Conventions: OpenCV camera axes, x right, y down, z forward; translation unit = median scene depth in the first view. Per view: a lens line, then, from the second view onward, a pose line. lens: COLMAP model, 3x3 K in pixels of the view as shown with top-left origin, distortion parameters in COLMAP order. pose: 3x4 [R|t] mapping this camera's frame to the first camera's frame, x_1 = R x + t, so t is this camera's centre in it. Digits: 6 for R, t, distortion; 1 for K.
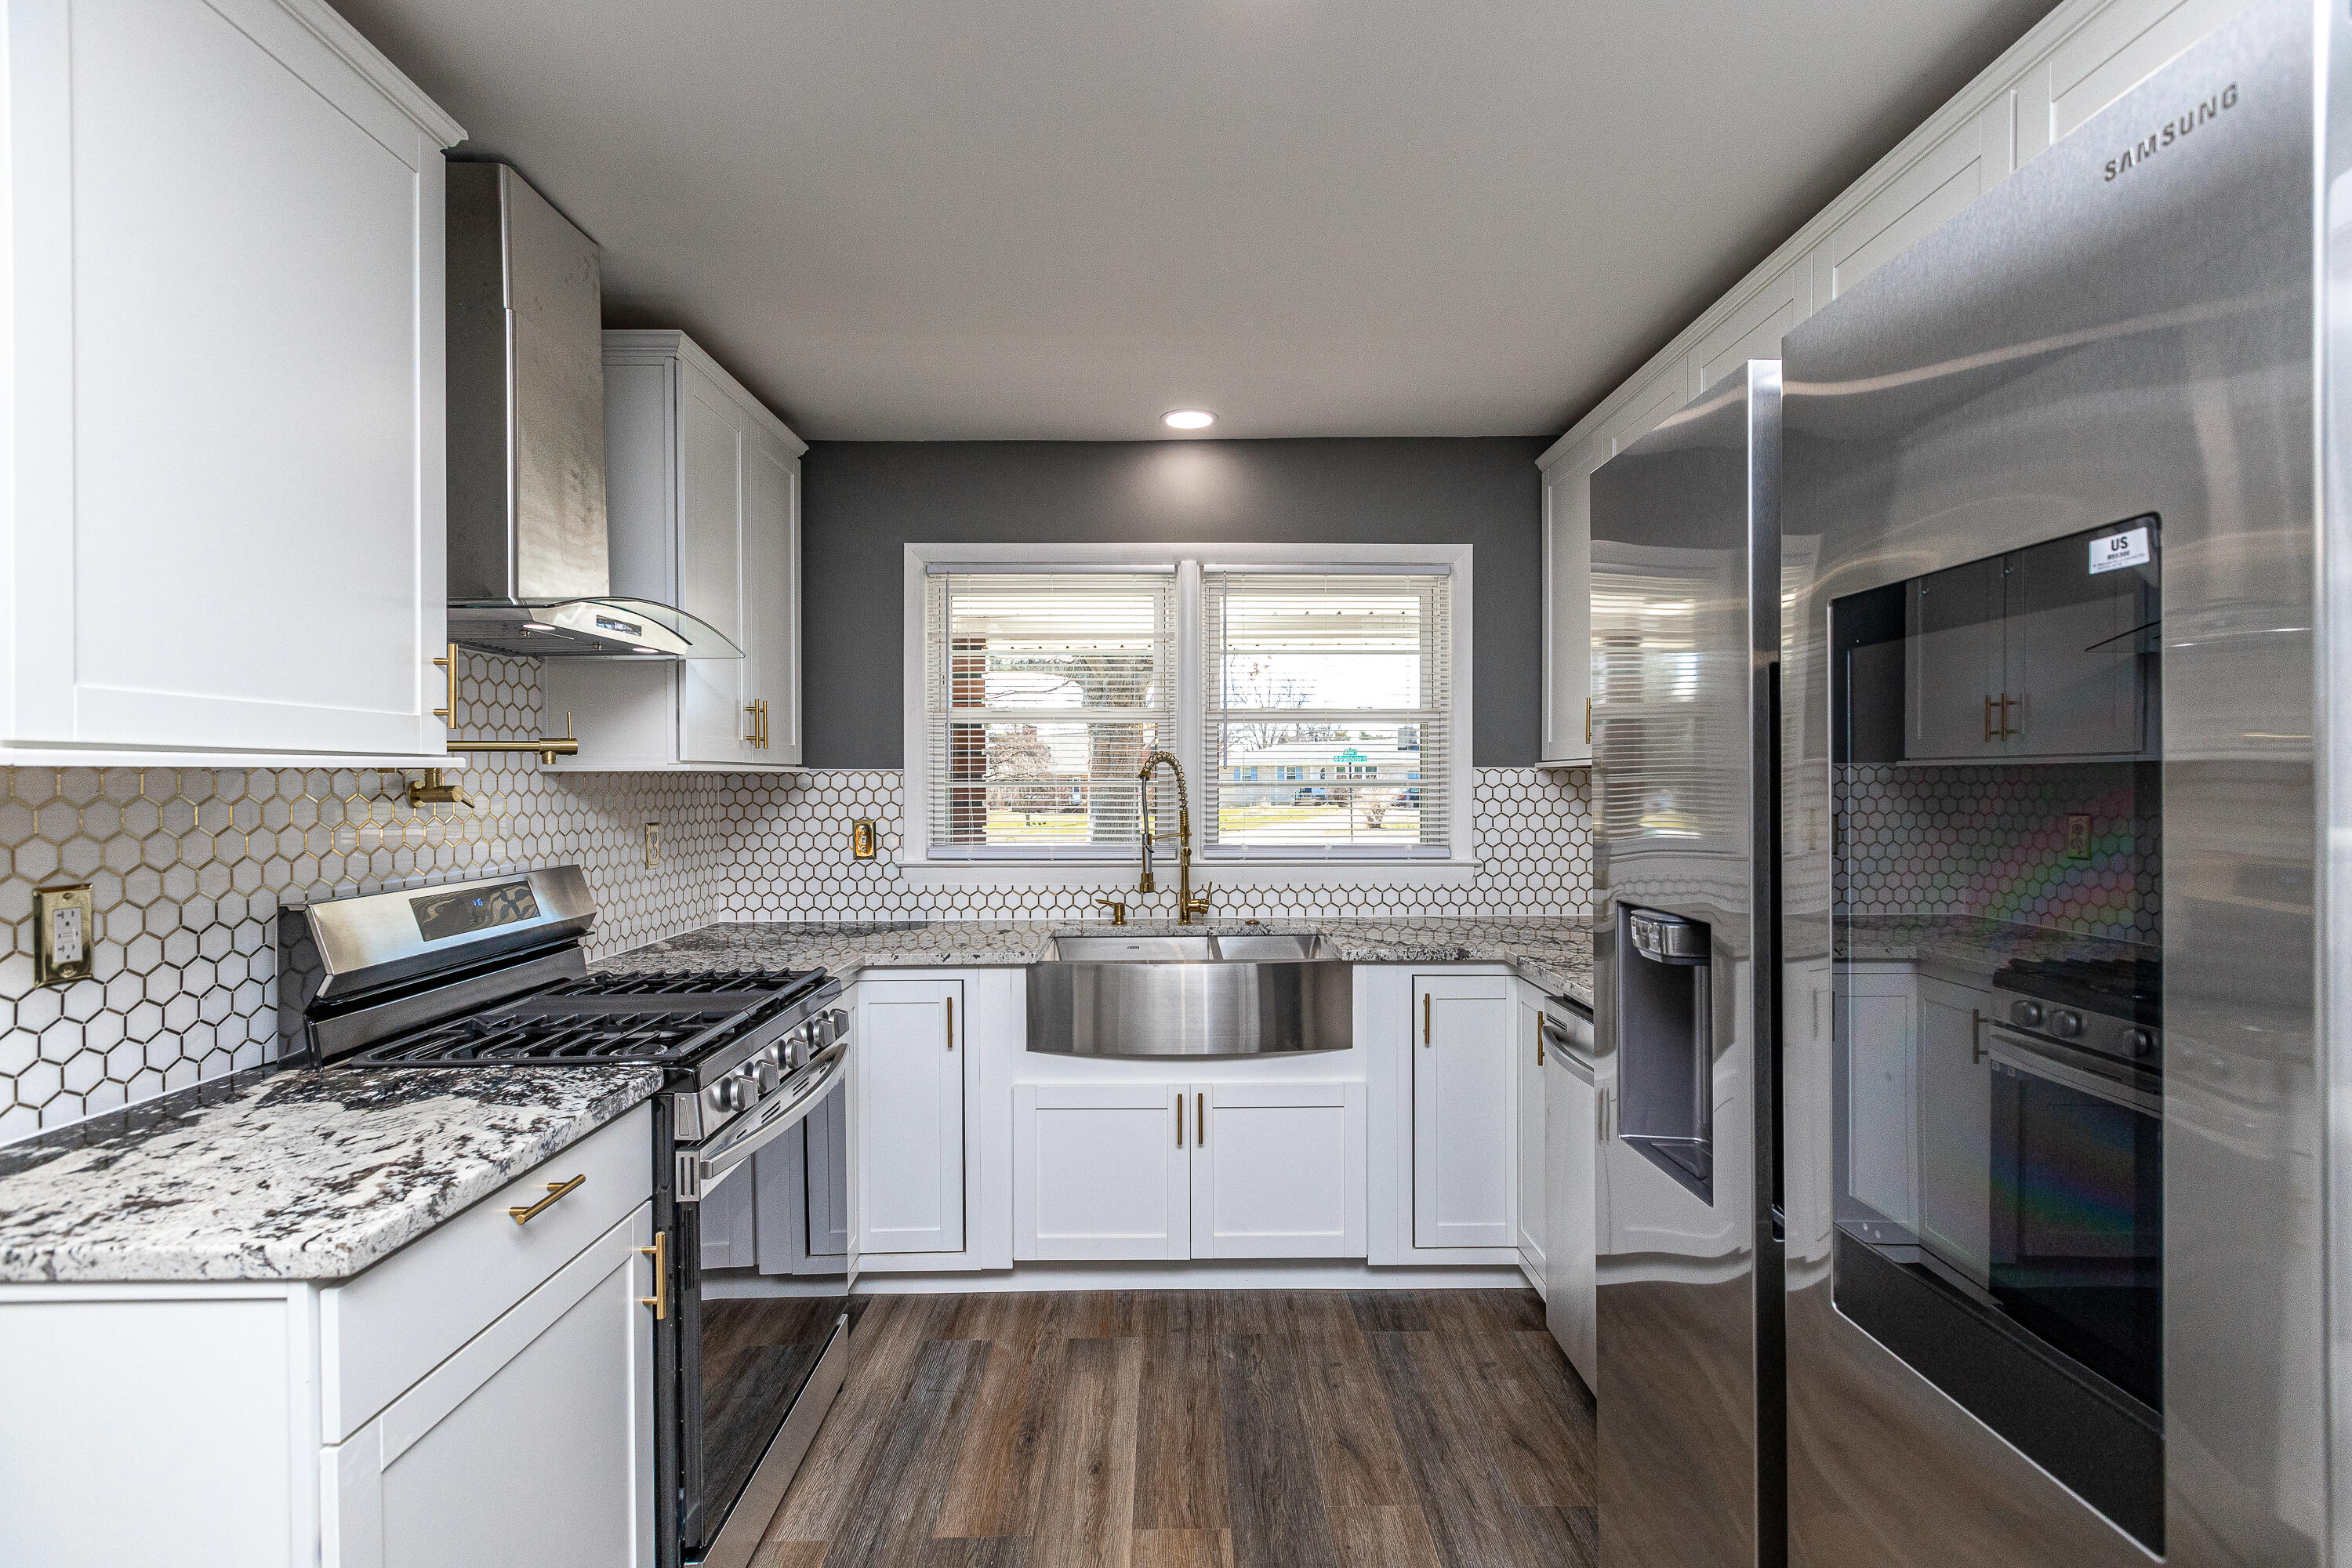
lens RADIAL K [[1044.2, 0, 1188.3], [0, 1044.2, 781.0], [0, 0, 1]] dist [-0.002827, -0.001003]
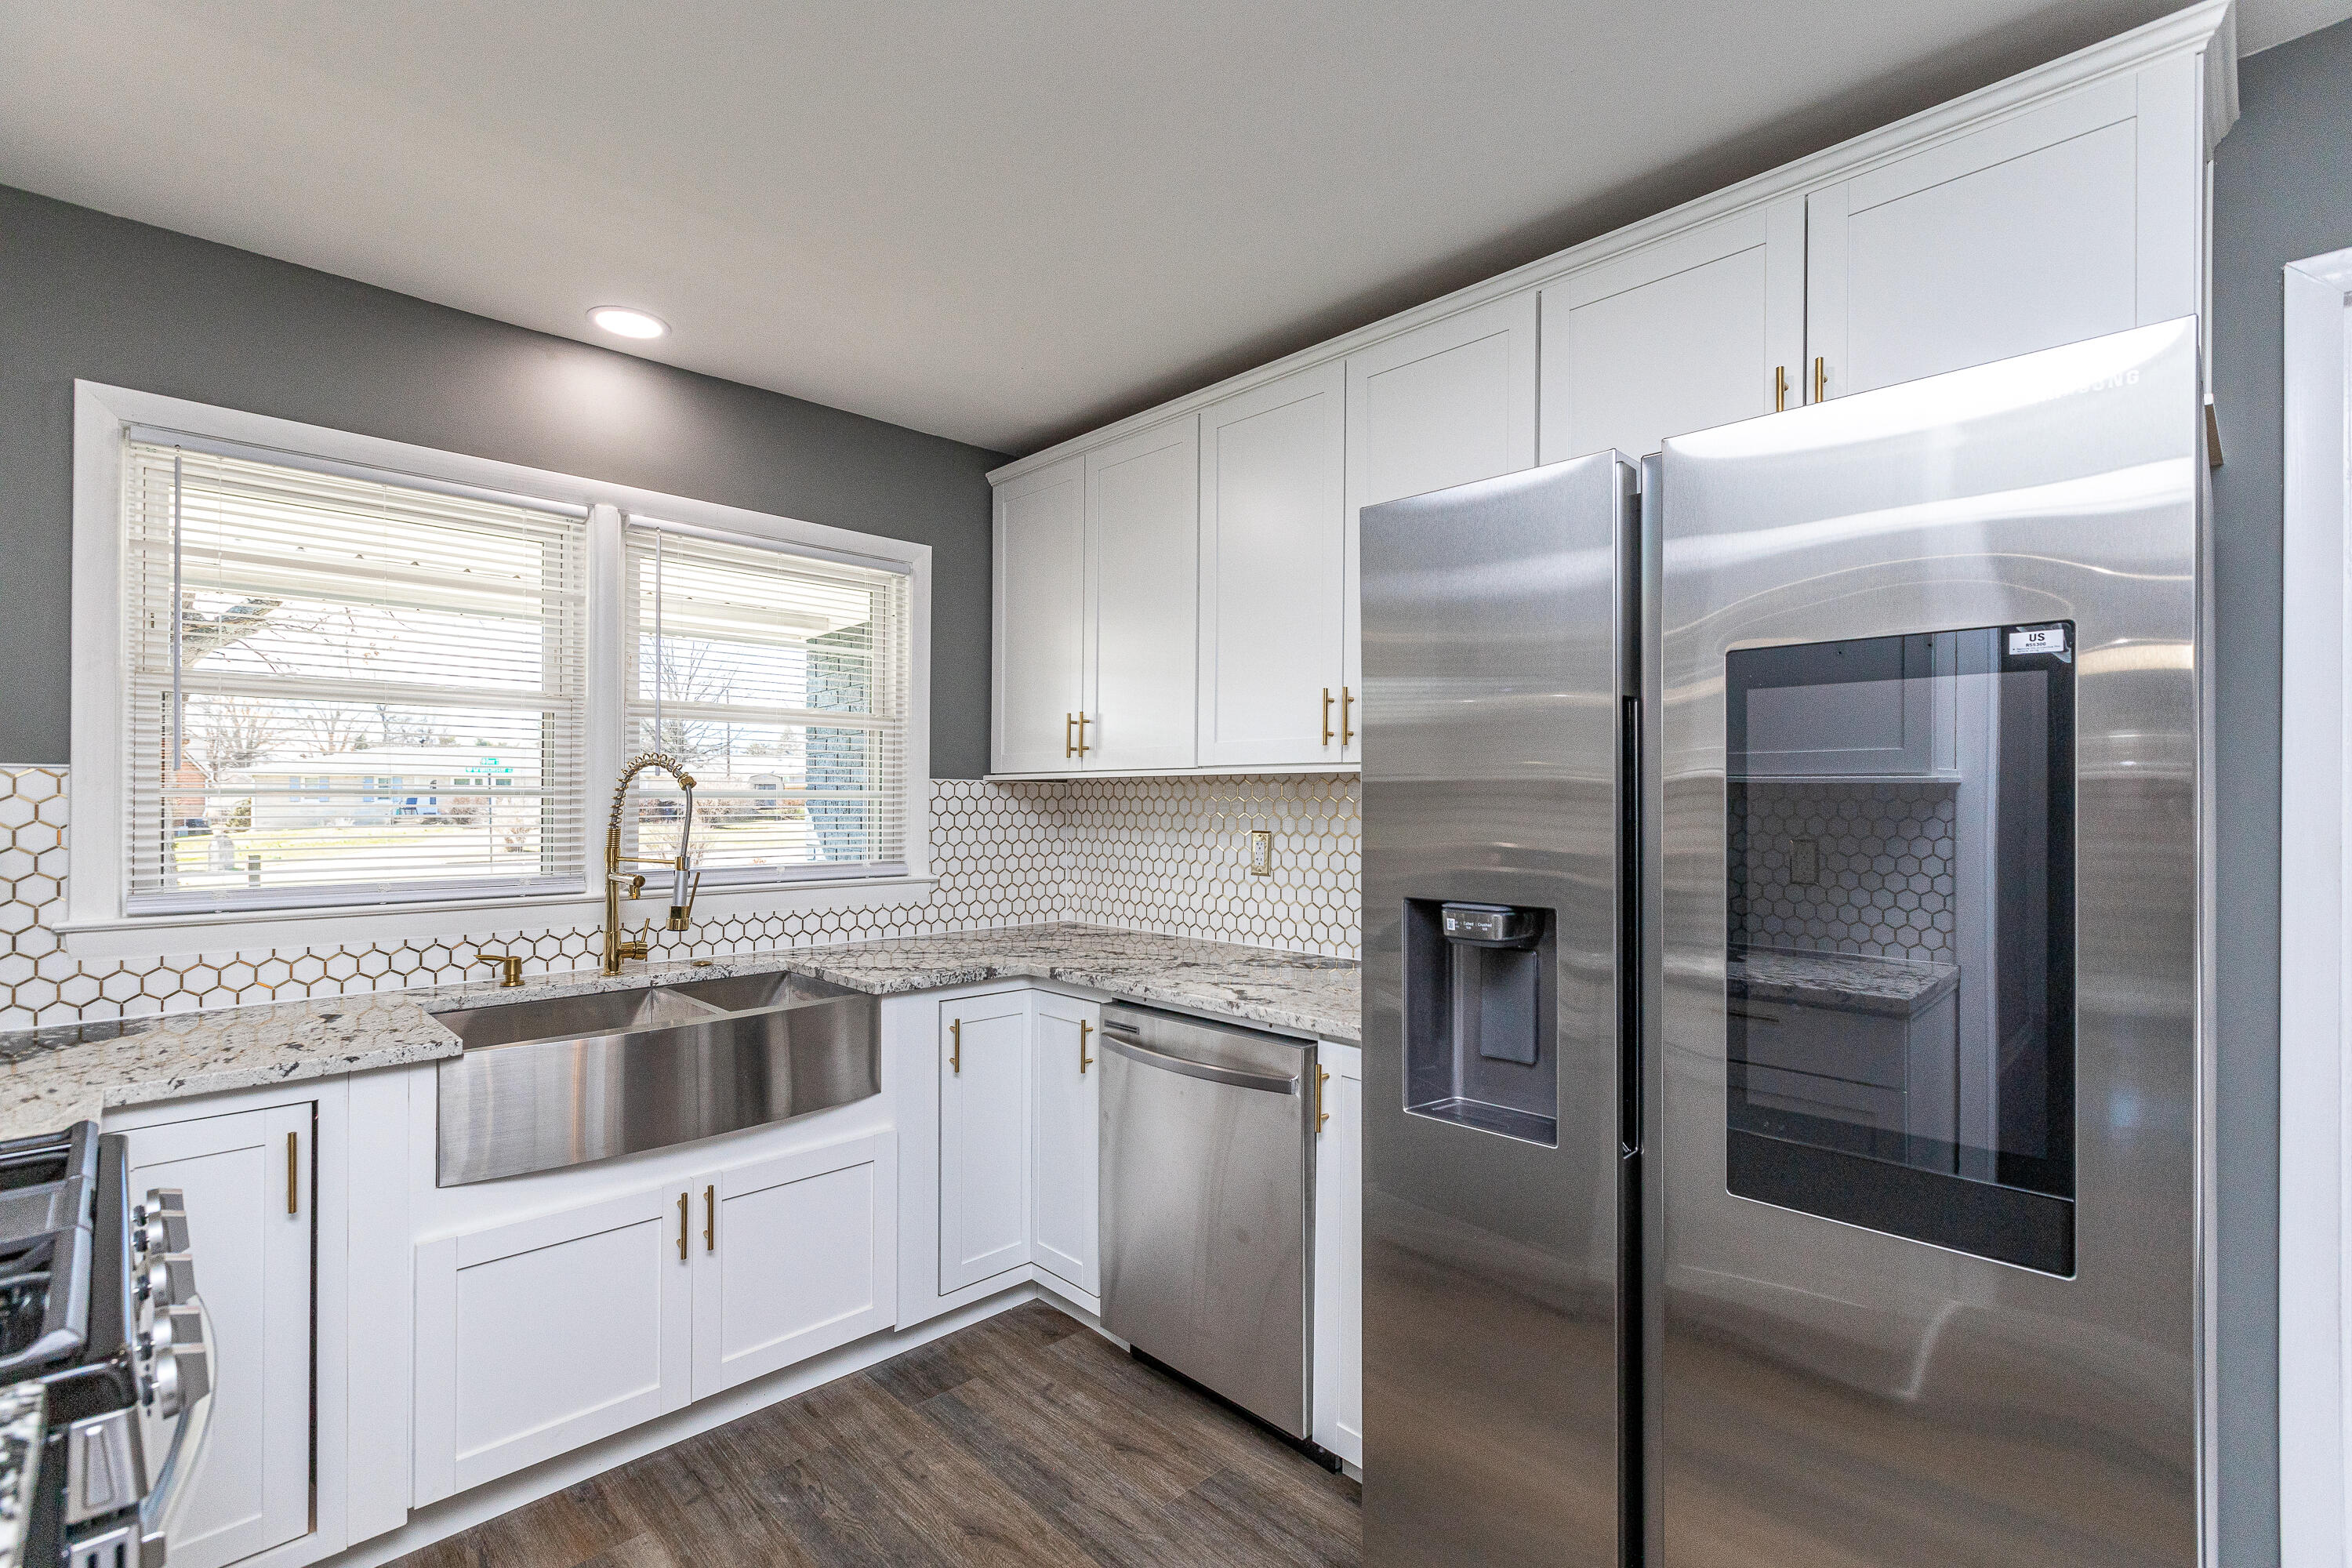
lens RADIAL K [[1044.2, 0, 1180.5], [0, 1044.2, 791.4], [0, 0, 1]] dist [-0.002827, -0.001003]
pose [[0.723312, 0.009391, 0.690458, -0.242118], [-0.005308, 0.999954, -0.008039, 0.005253], [-0.690501, 0.002150, 0.723328, 0.162046]]
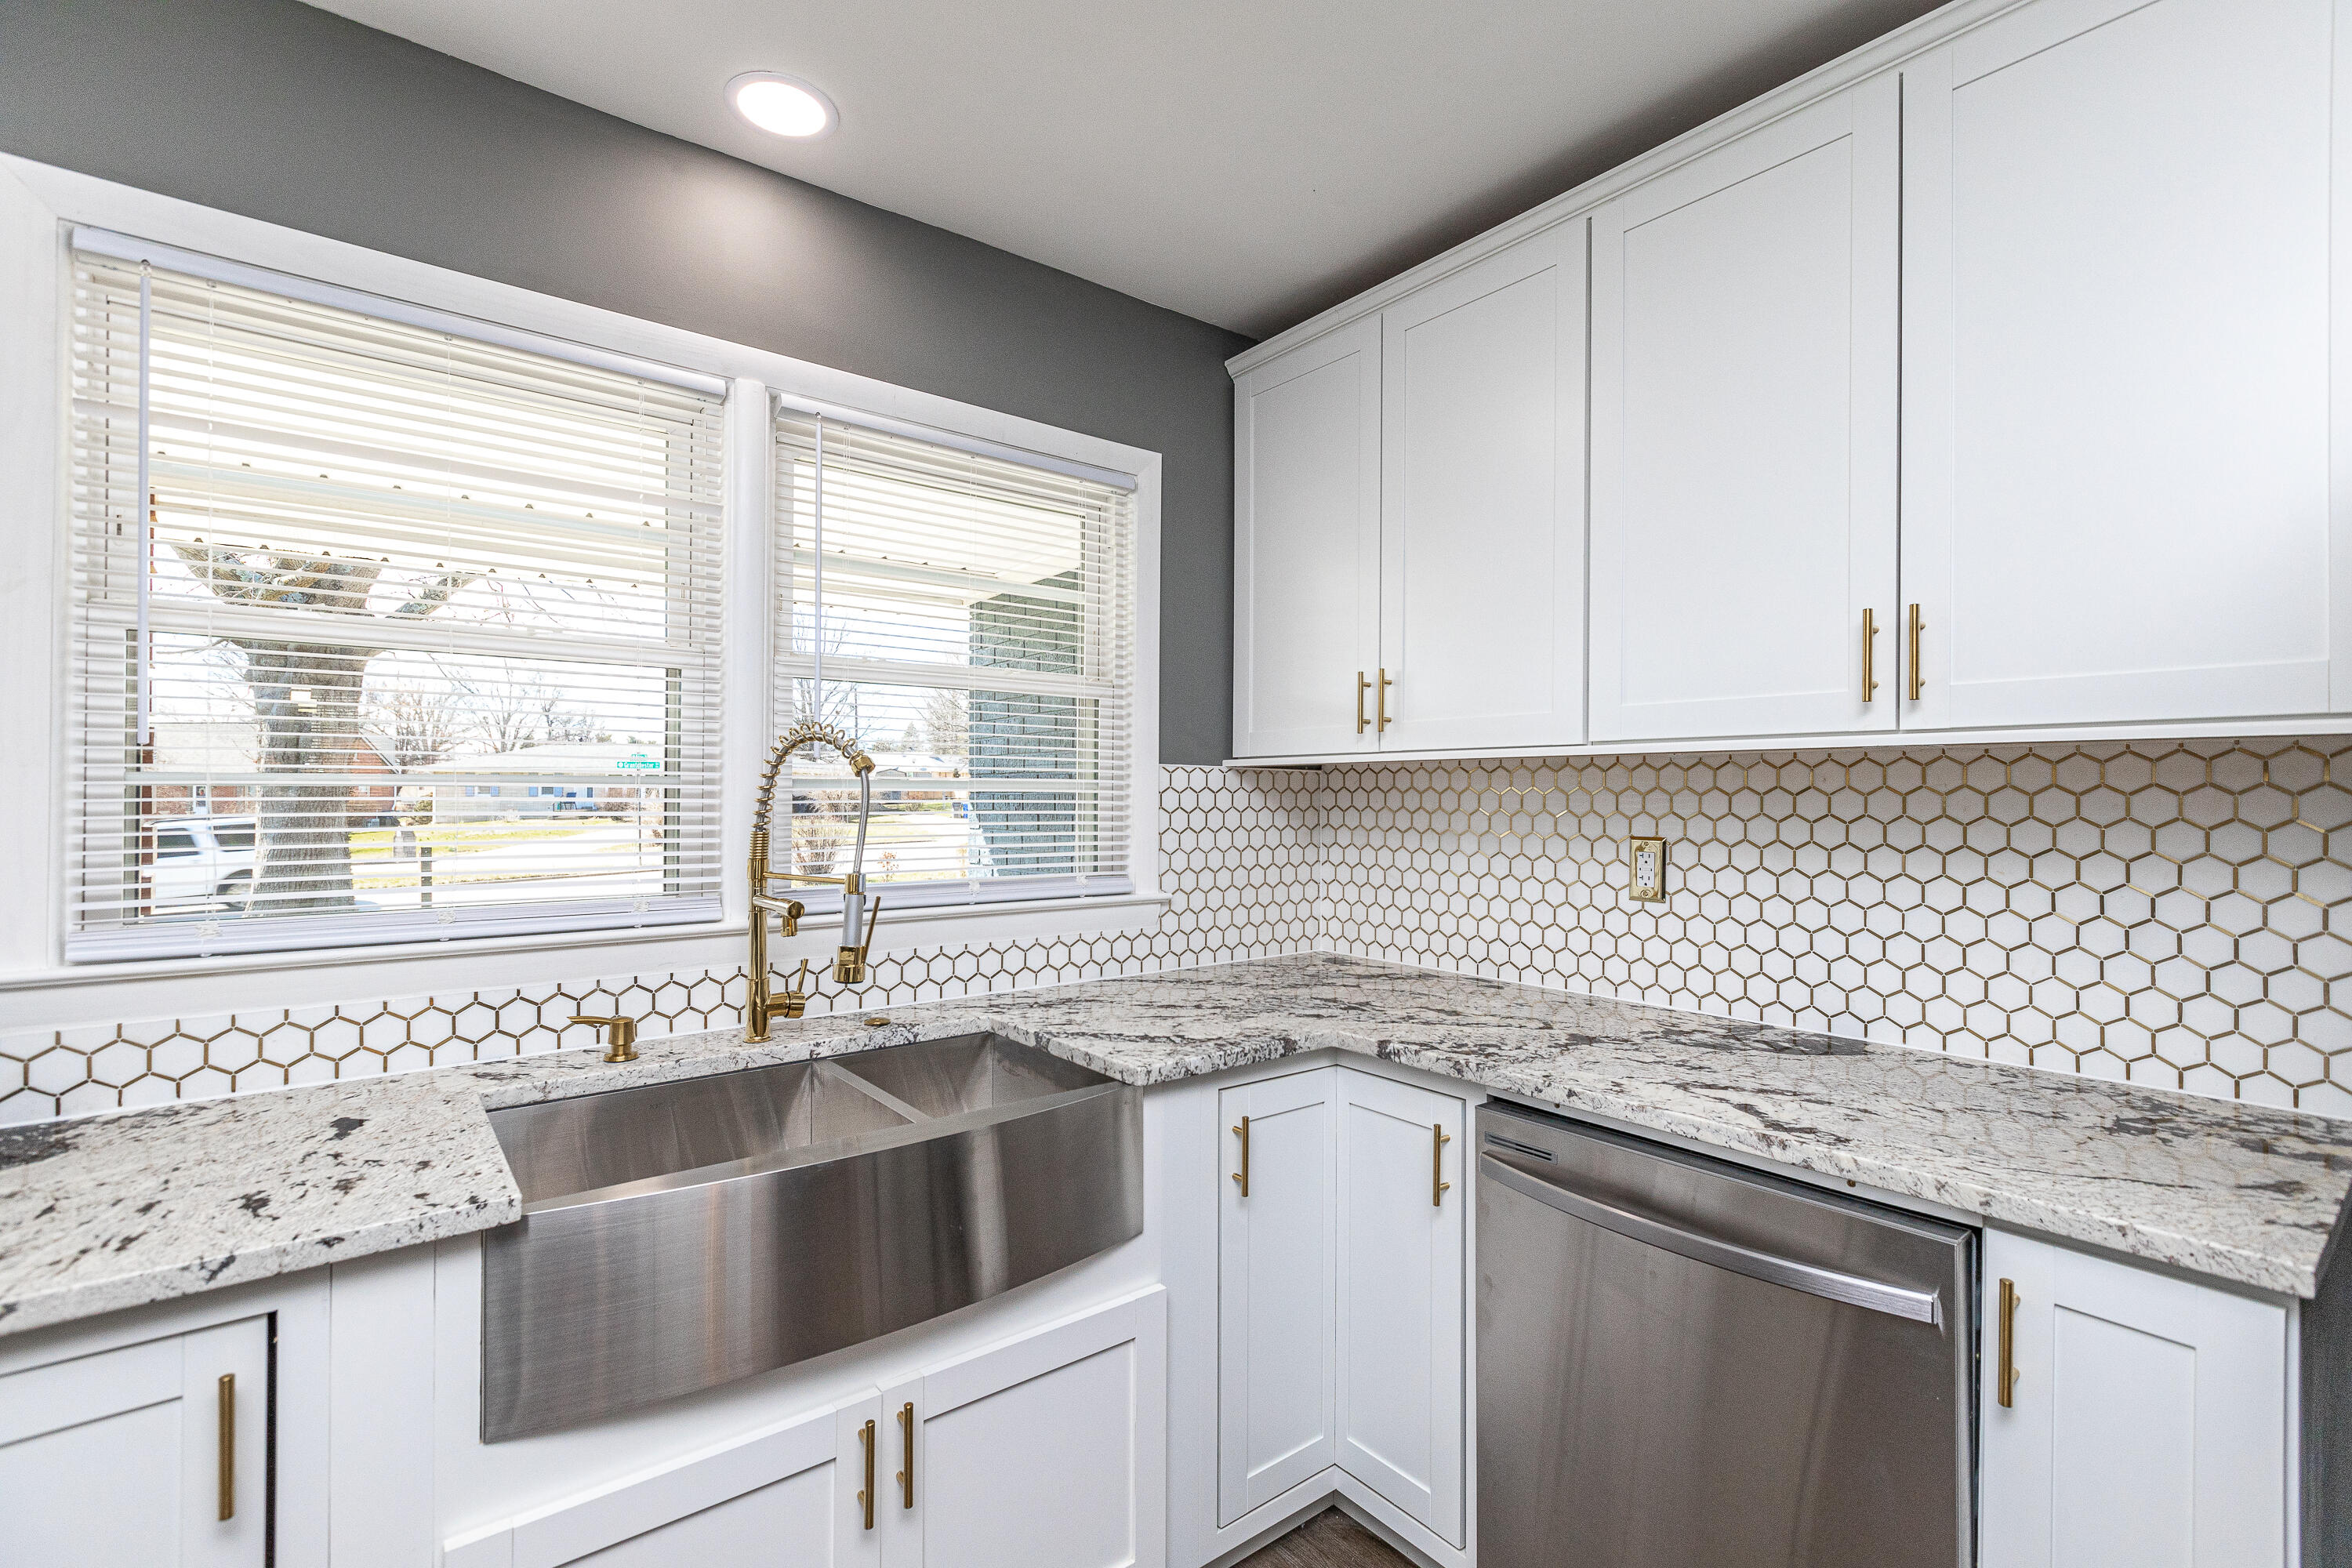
lens RADIAL K [[1044.2, 0, 1178.6], [0, 1044.2, 781.2], [0, 0, 1]] dist [-0.002827, -0.001003]
pose [[0.794486, 0.011957, 0.607165, -0.165545], [-0.005708, 0.999909, -0.012221, 0.007819], [-0.607256, 0.006244, 0.794482, 0.460631]]
